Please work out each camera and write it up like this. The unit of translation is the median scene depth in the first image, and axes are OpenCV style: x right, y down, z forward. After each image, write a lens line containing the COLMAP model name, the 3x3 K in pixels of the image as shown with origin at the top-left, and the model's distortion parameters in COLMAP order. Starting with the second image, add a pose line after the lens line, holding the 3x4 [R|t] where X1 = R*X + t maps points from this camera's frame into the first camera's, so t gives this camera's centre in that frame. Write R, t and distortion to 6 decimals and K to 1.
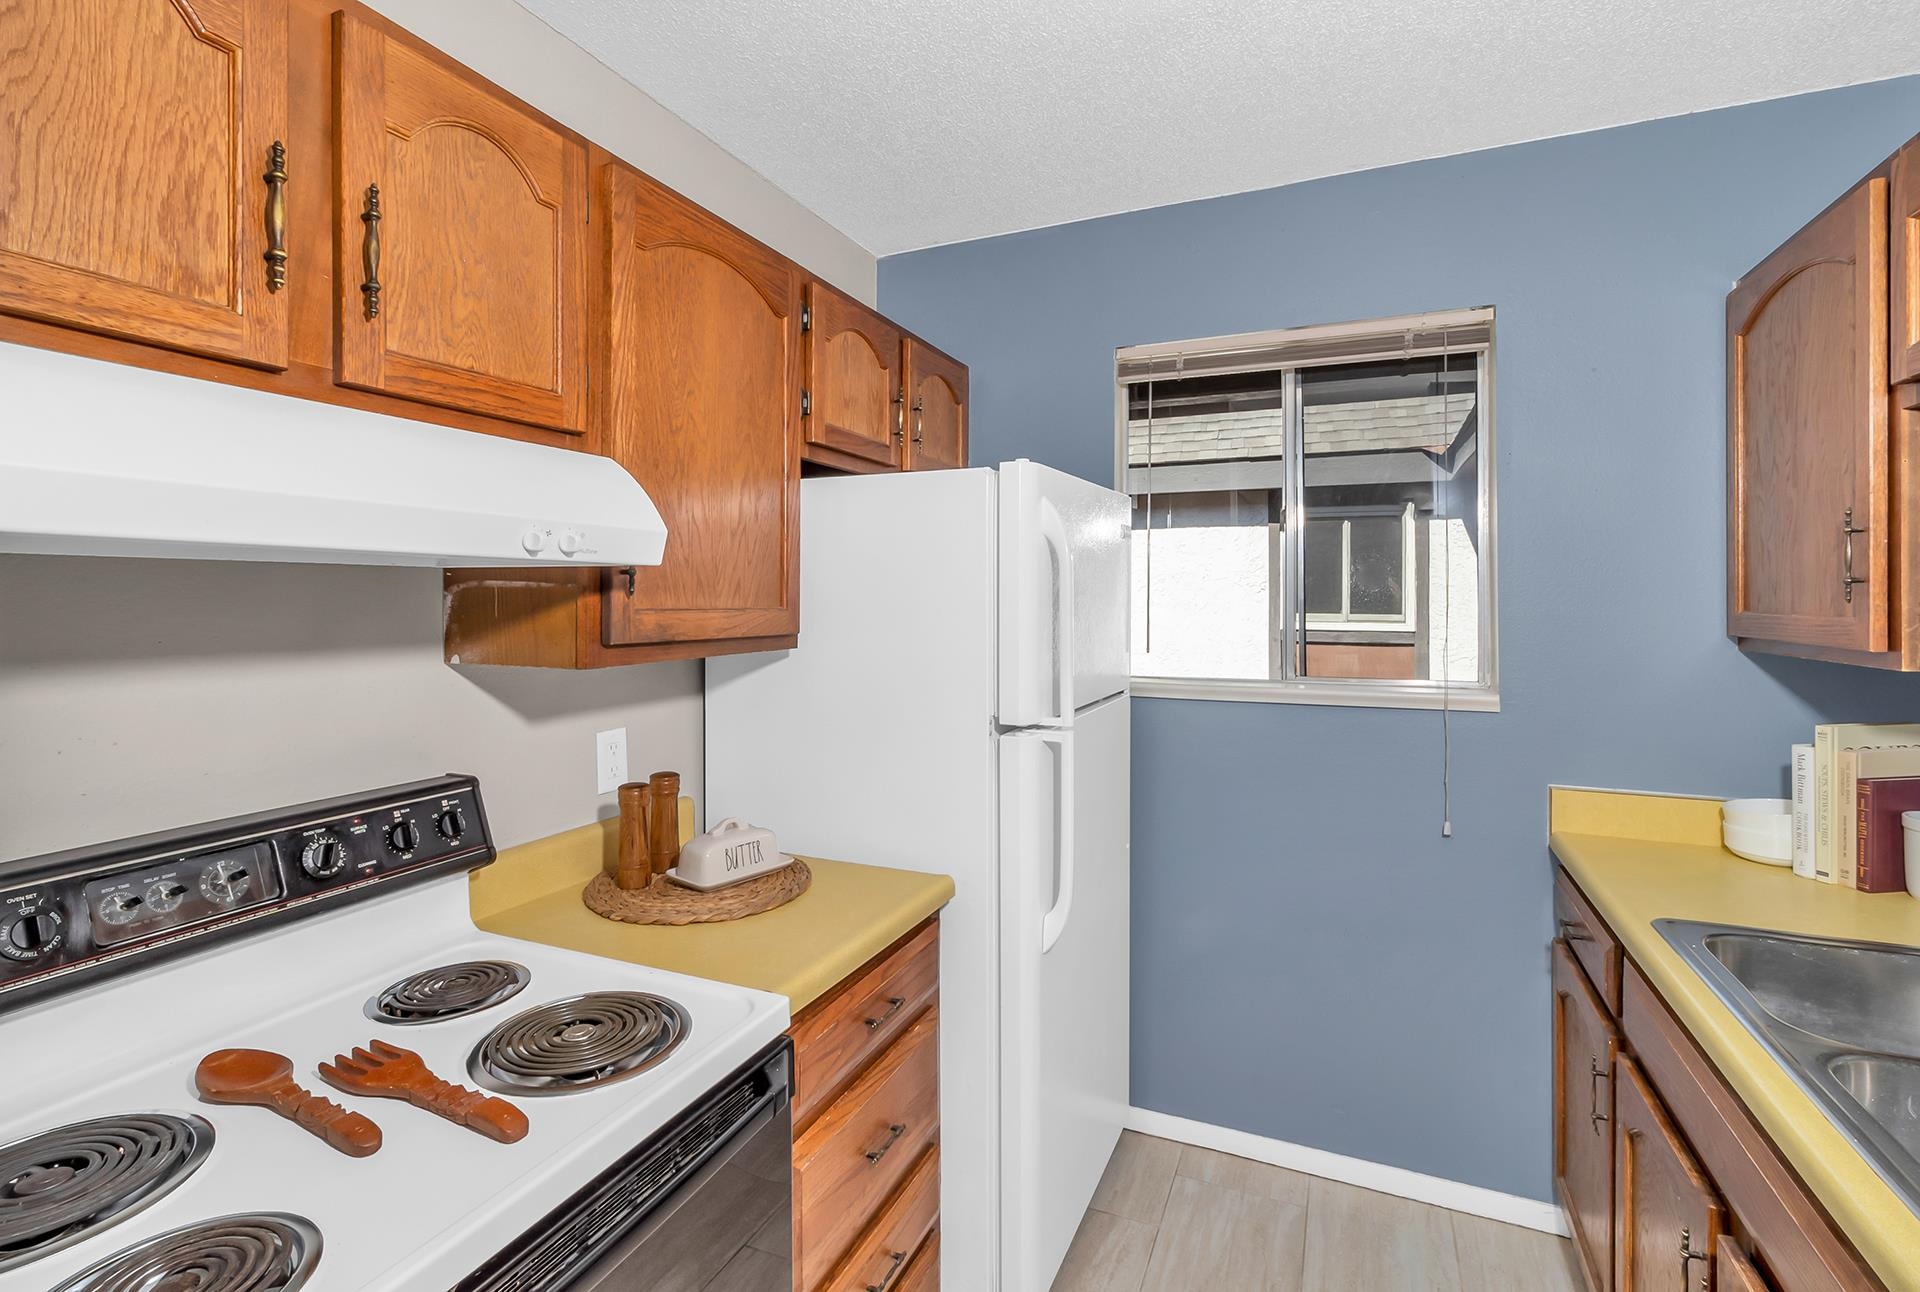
lens RADIAL K [[891.3, 0, 960.3], [0, 891.3, 599.0], [0, 0, 1]] dist [0.000213, -0.000091]
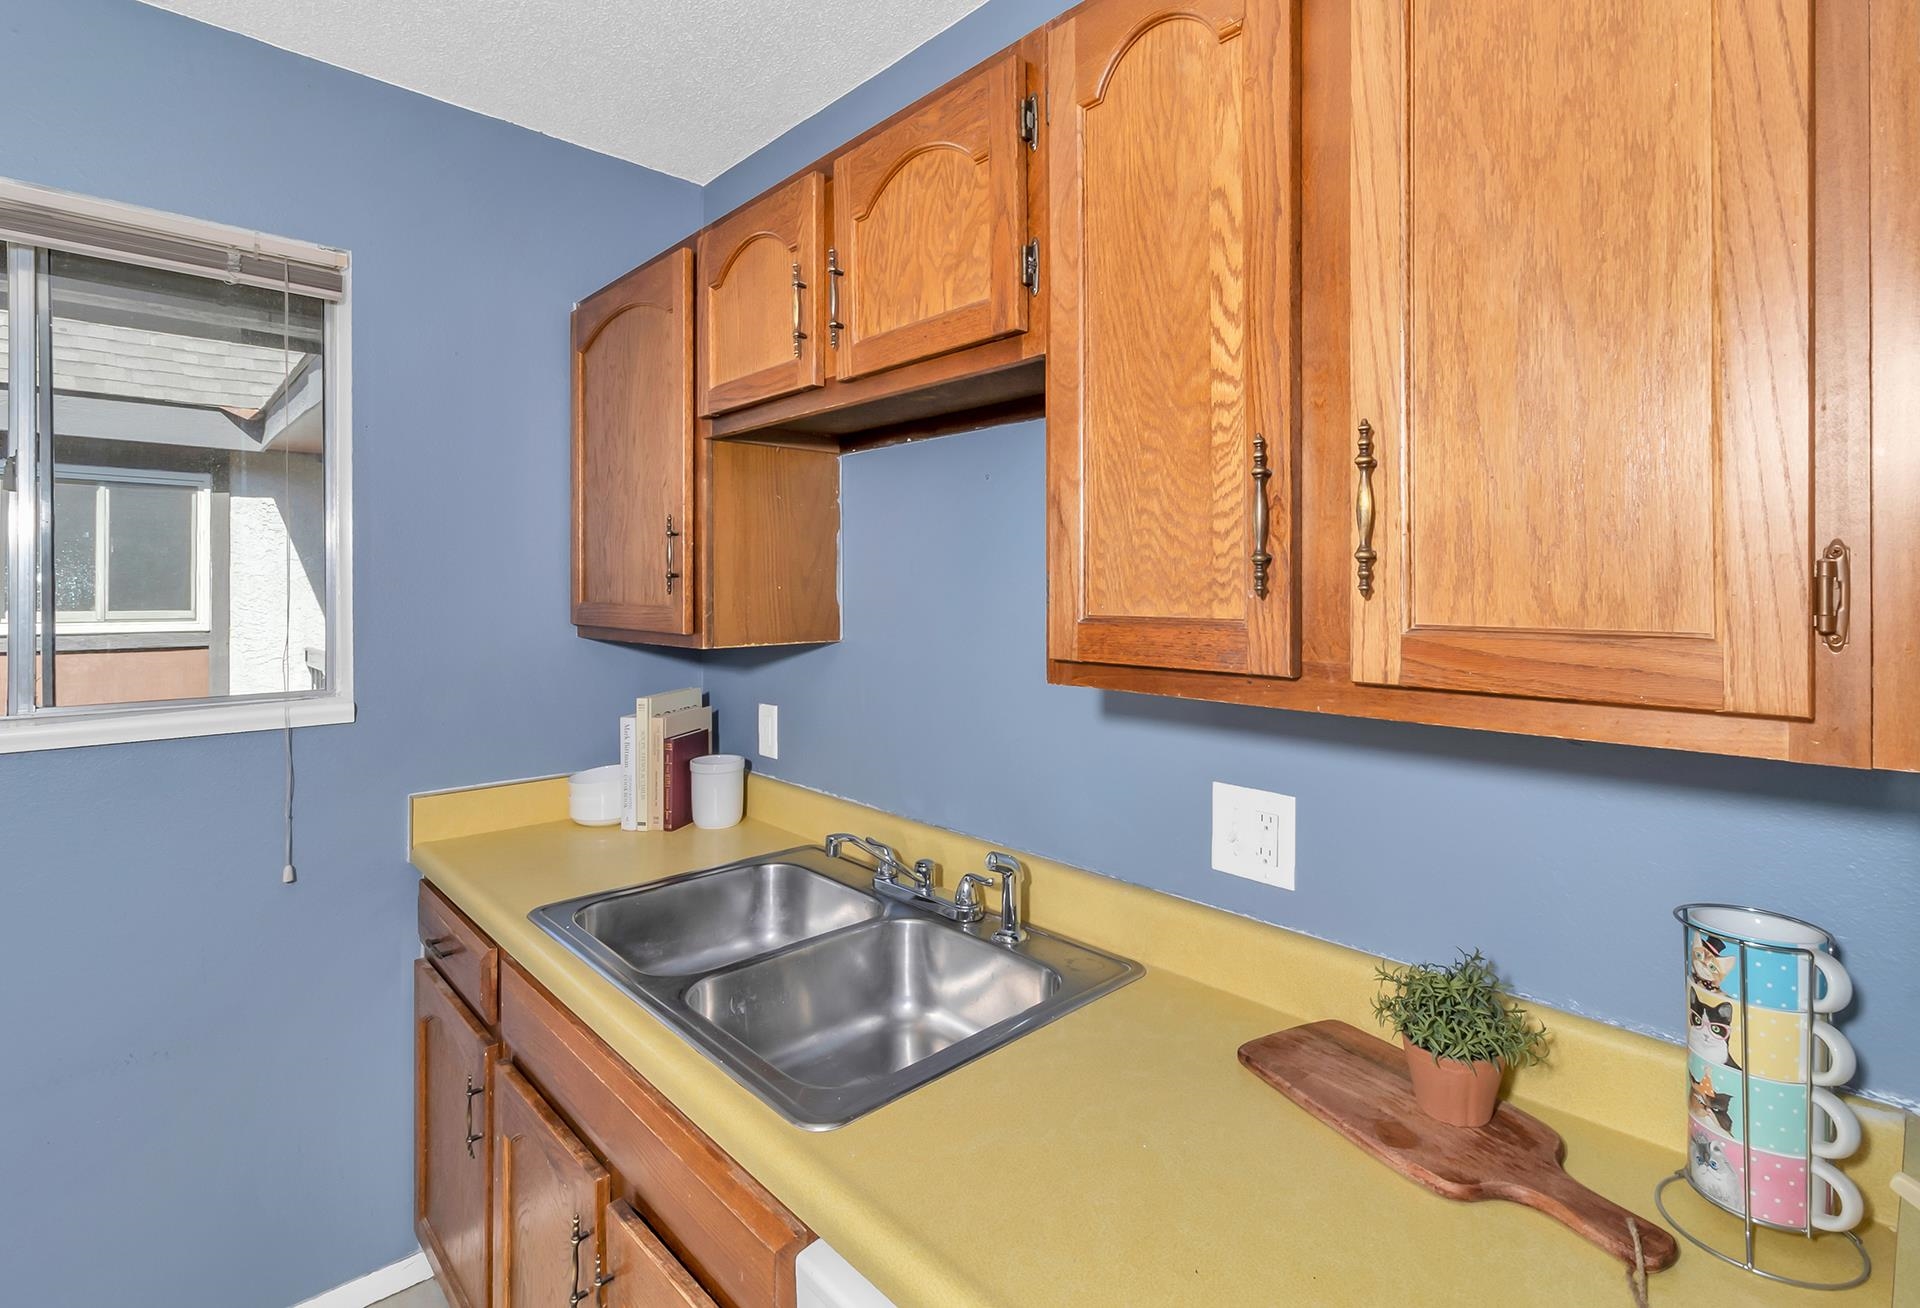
lens RADIAL K [[913.3, 0, 960.3], [0, 913.3, 583.0], [0, 0, 1]] dist [0.007185, -0.000347]
pose [[0.389721, 0.006258, 0.920912, 0.015202], [0.001123, 0.999973, -0.007271, -0.000976], [-0.920932, 0.003868, 0.389704, 0.128981]]
